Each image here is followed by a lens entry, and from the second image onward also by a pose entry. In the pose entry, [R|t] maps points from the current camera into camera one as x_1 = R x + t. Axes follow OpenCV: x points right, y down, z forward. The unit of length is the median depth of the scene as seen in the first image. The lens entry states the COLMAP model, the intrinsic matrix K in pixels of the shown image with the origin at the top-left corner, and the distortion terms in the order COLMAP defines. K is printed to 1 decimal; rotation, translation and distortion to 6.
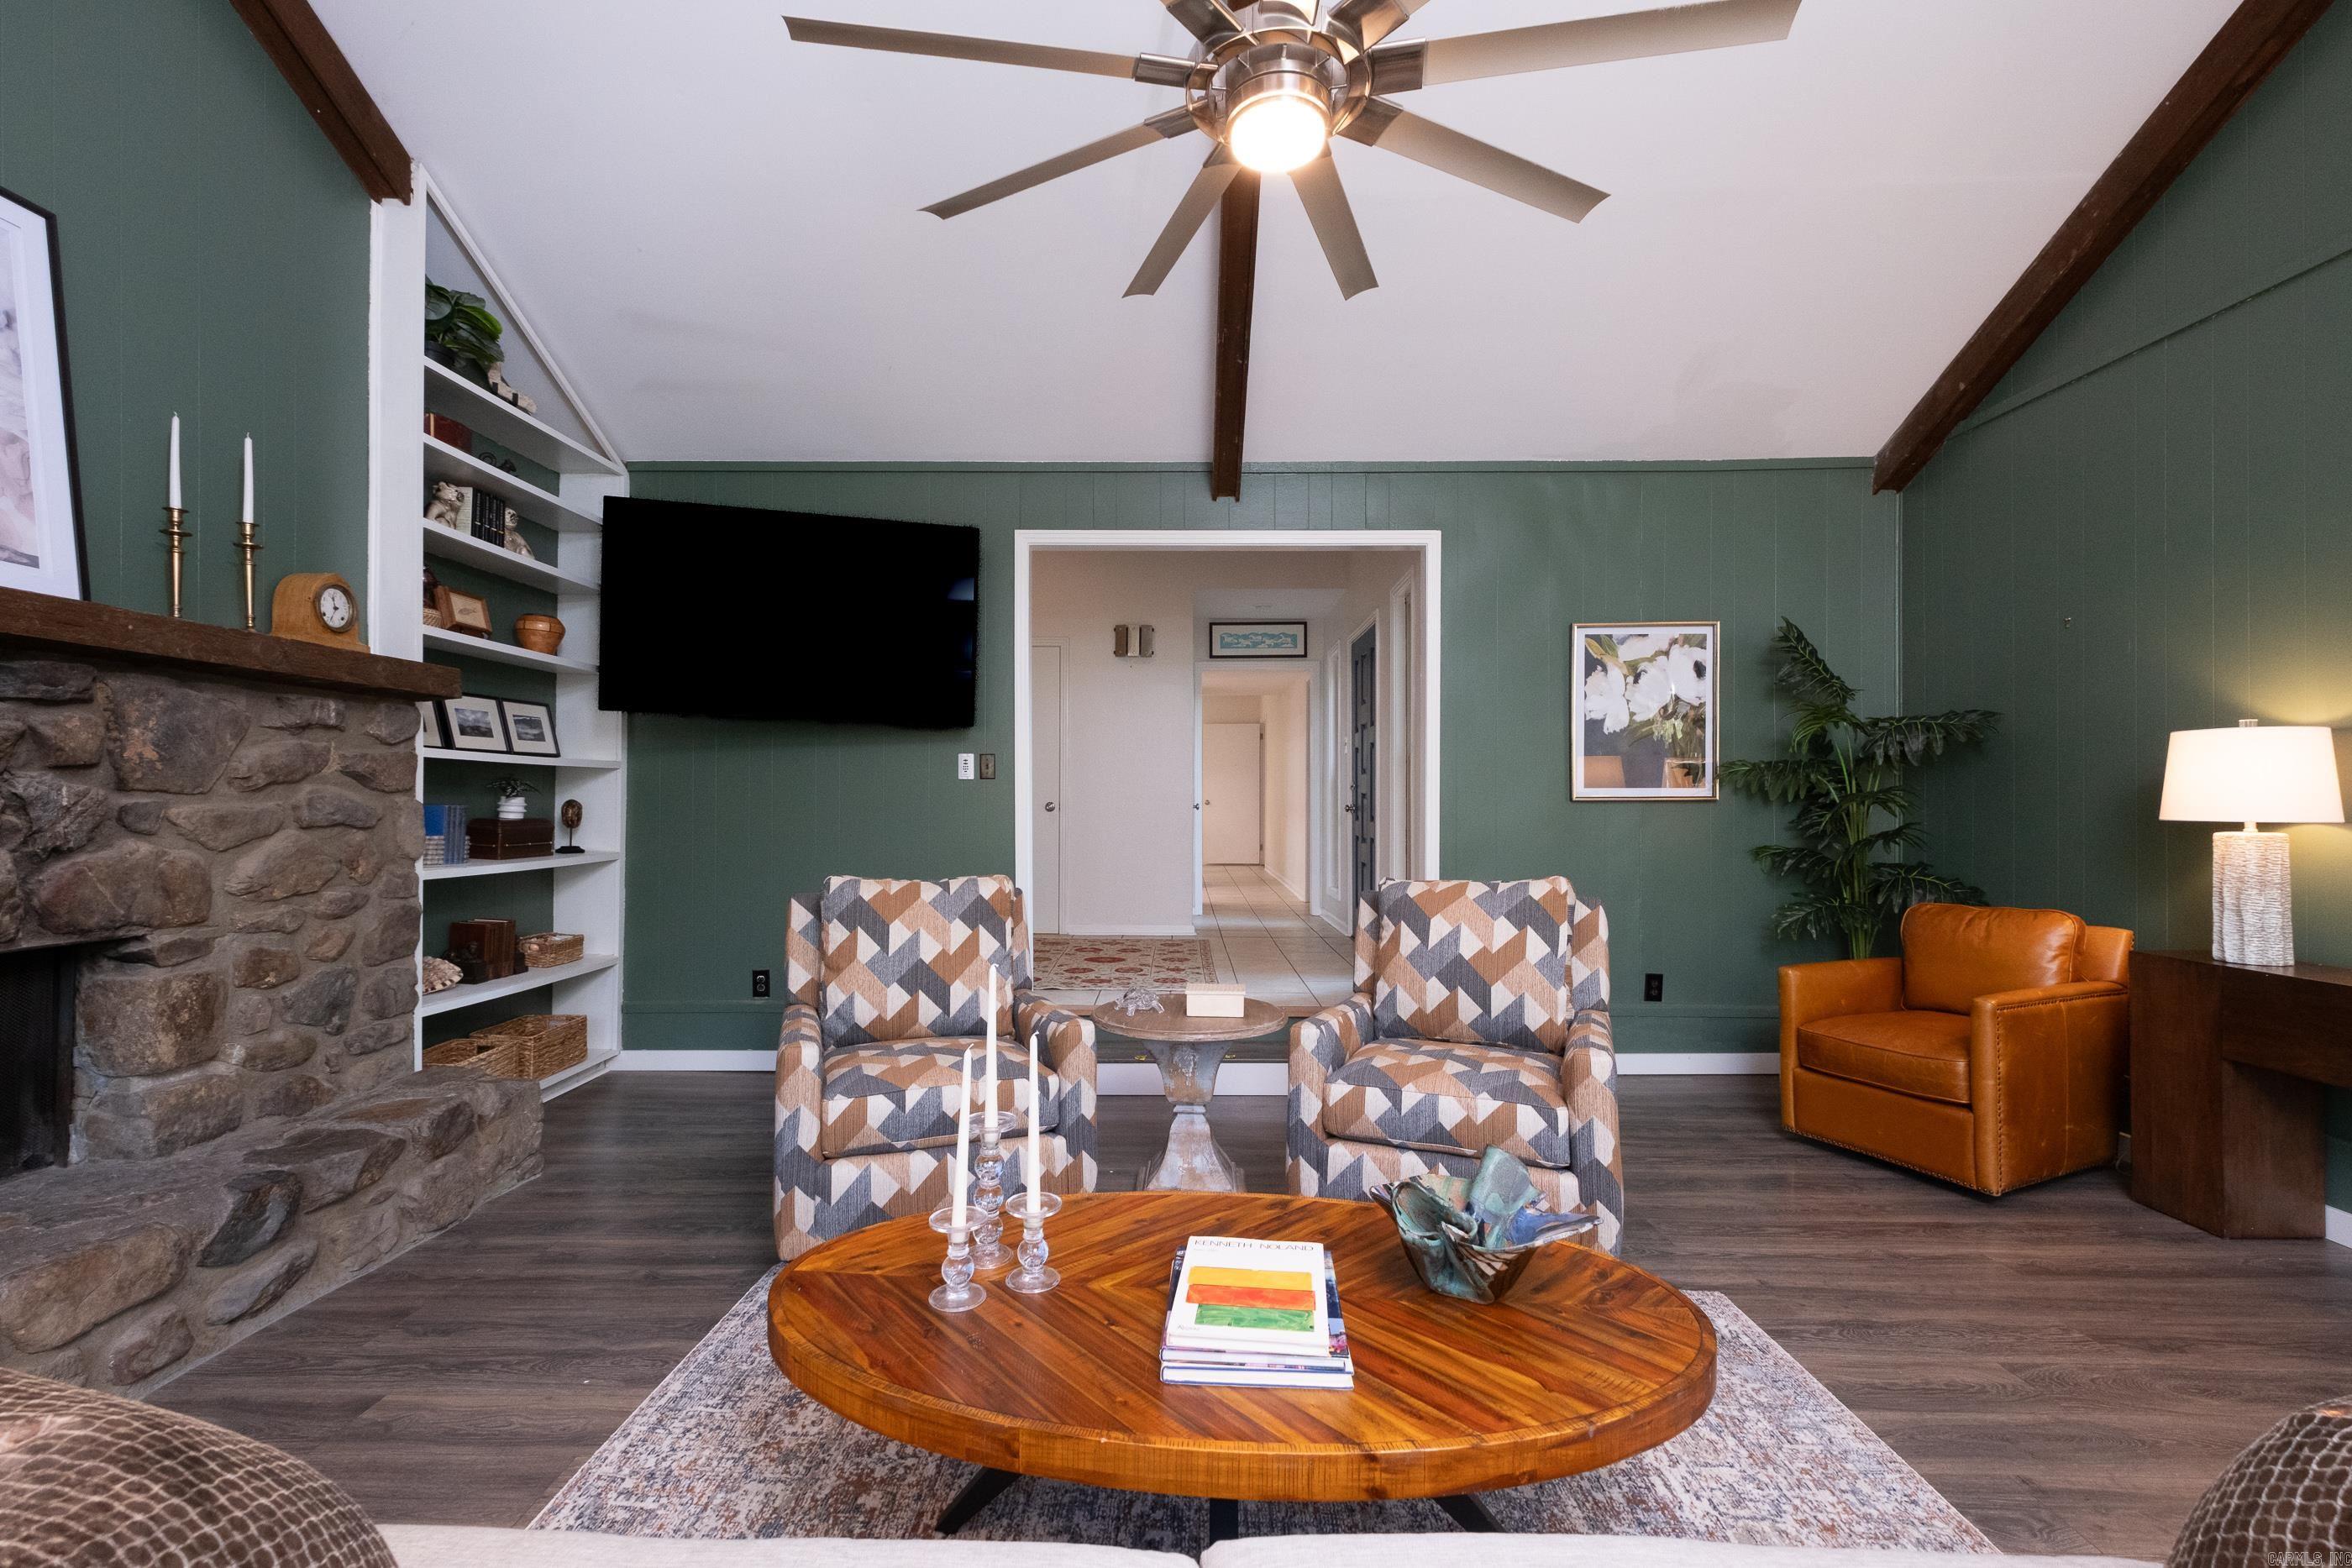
lens RADIAL K [[1028.4, 0, 1177.9], [0, 1028.4, 796.4], [0, 0, 1]] dist [0.006011, -0.004042]
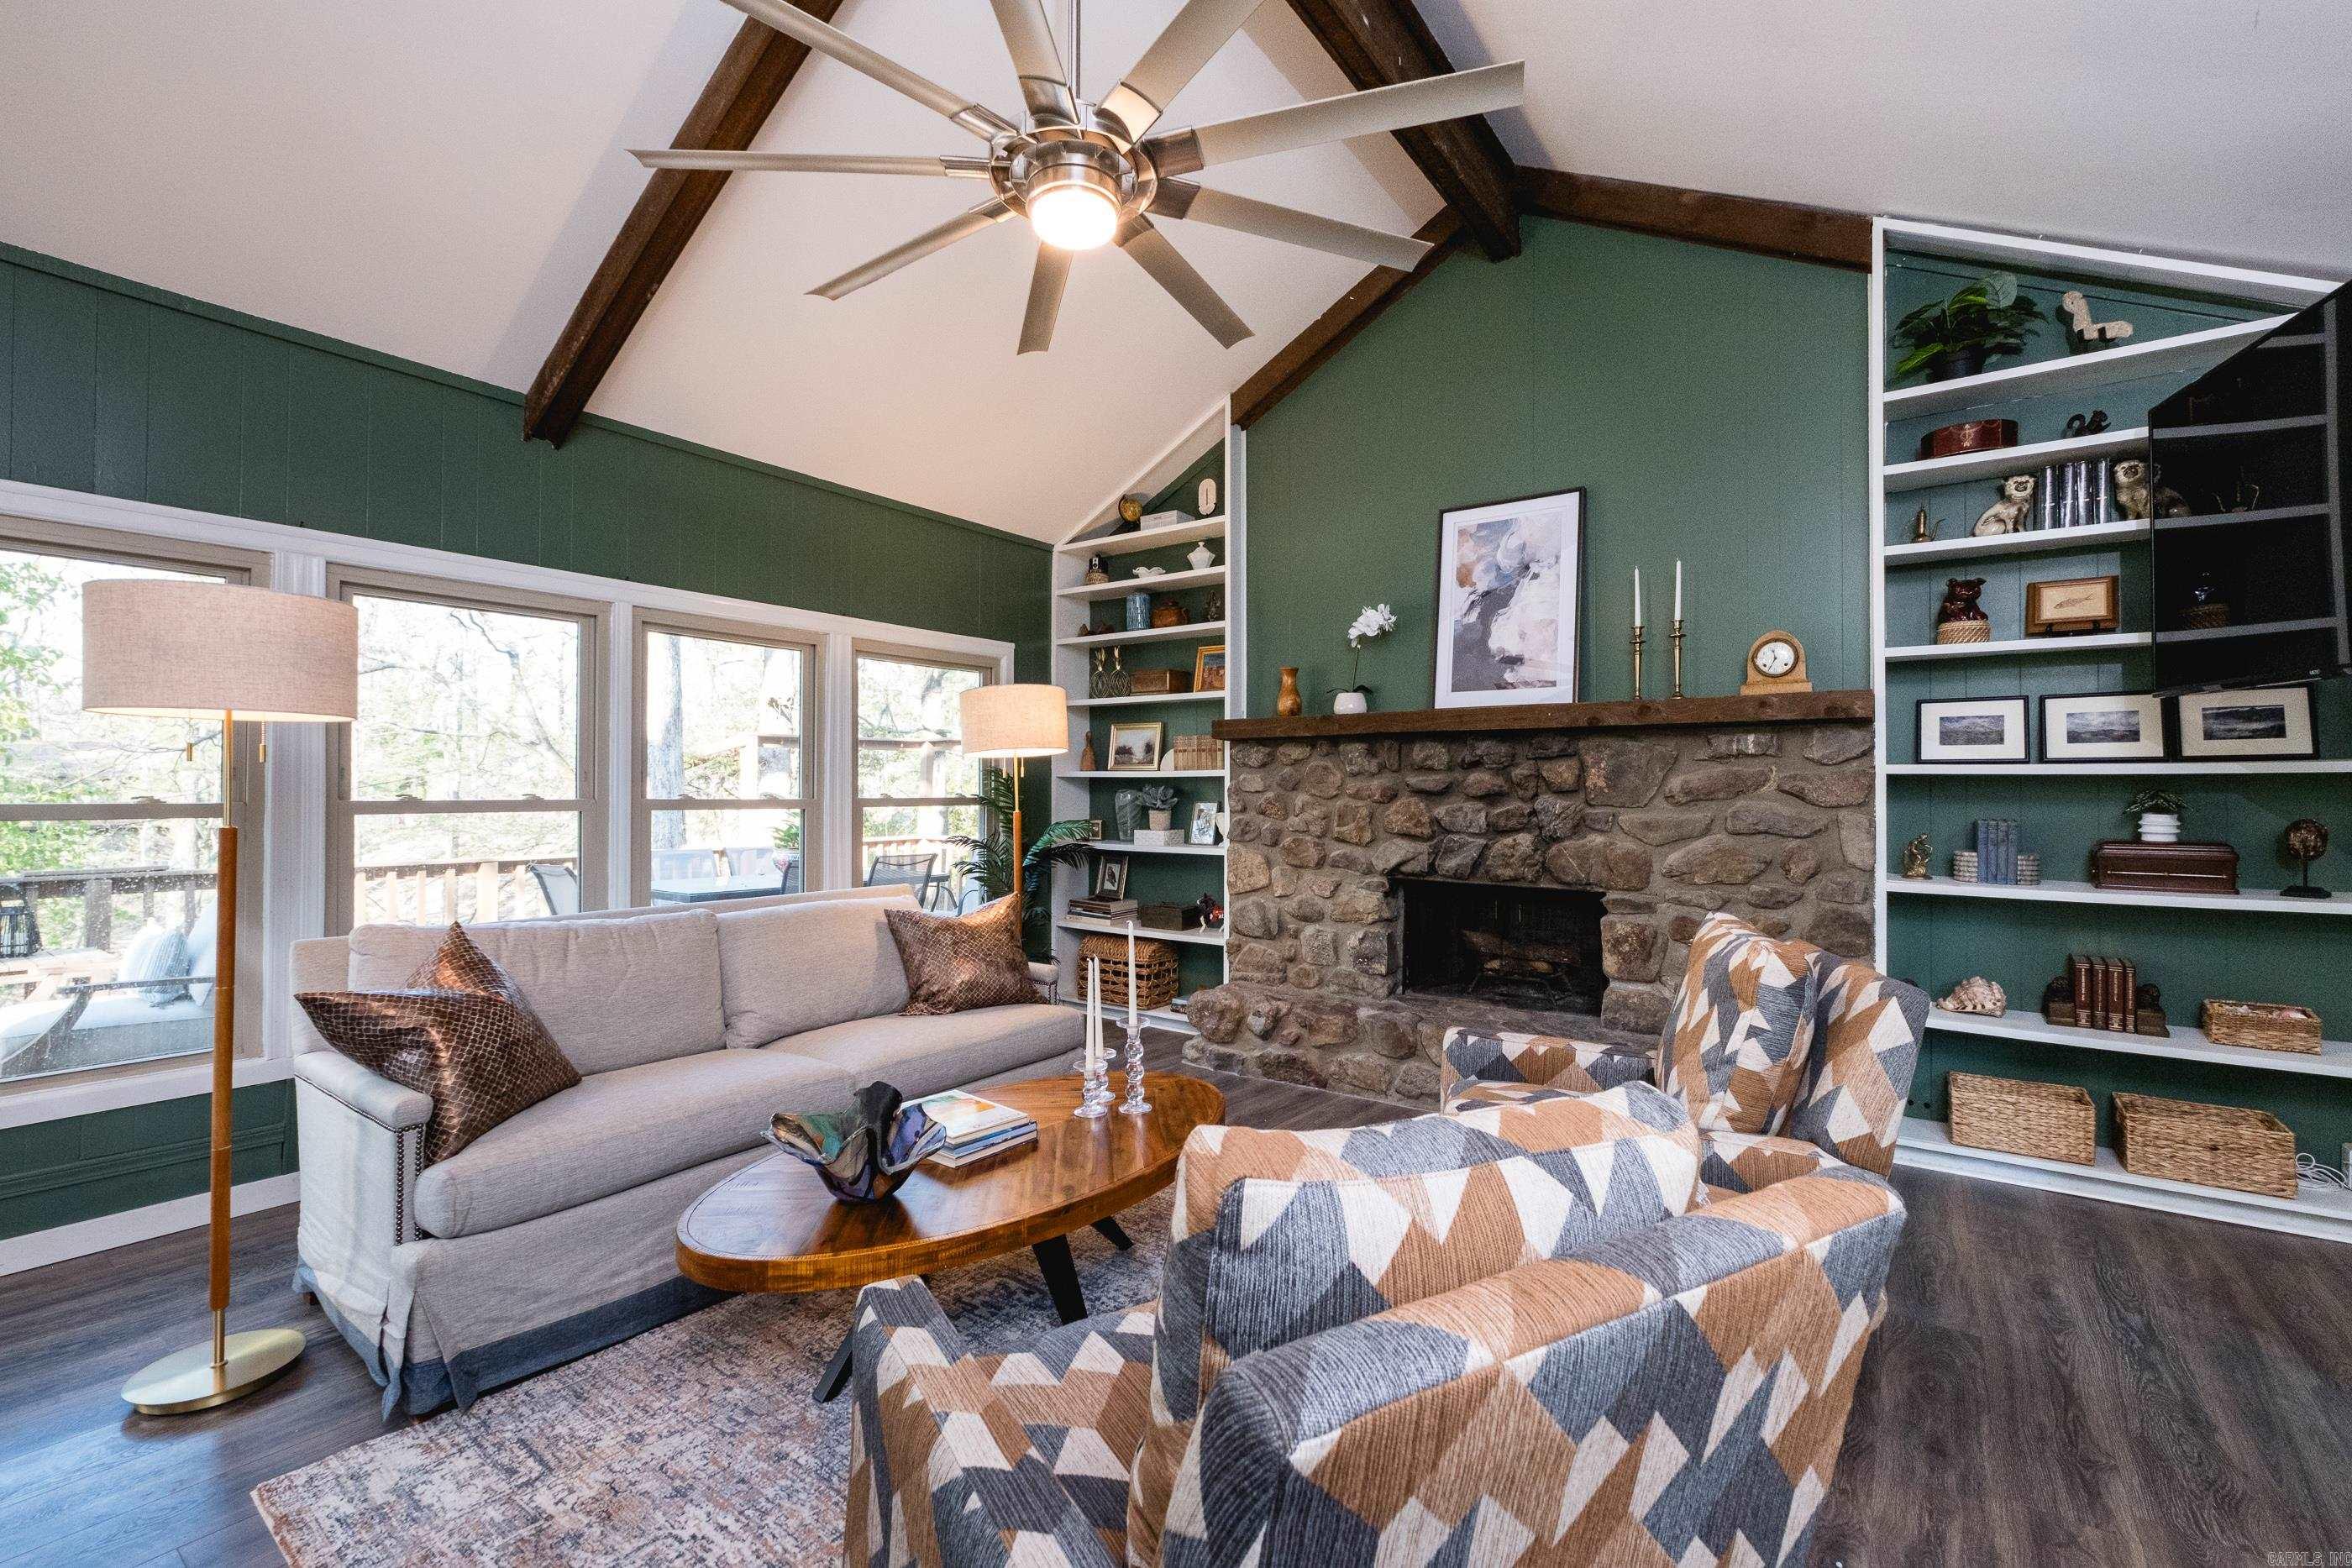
lens RADIAL K [[1028.4, 0, 1179.9], [0, 1028.4, 778.7], [0, 0, 1]] dist [0.006011, -0.004042]
pose [[-0.577947, -0.014518, -0.815945, 0.663270], [-0.001462, 0.999859, -0.016755, -0.017517], [0.816073, -0.008490, -0.577886, 1.238370]]
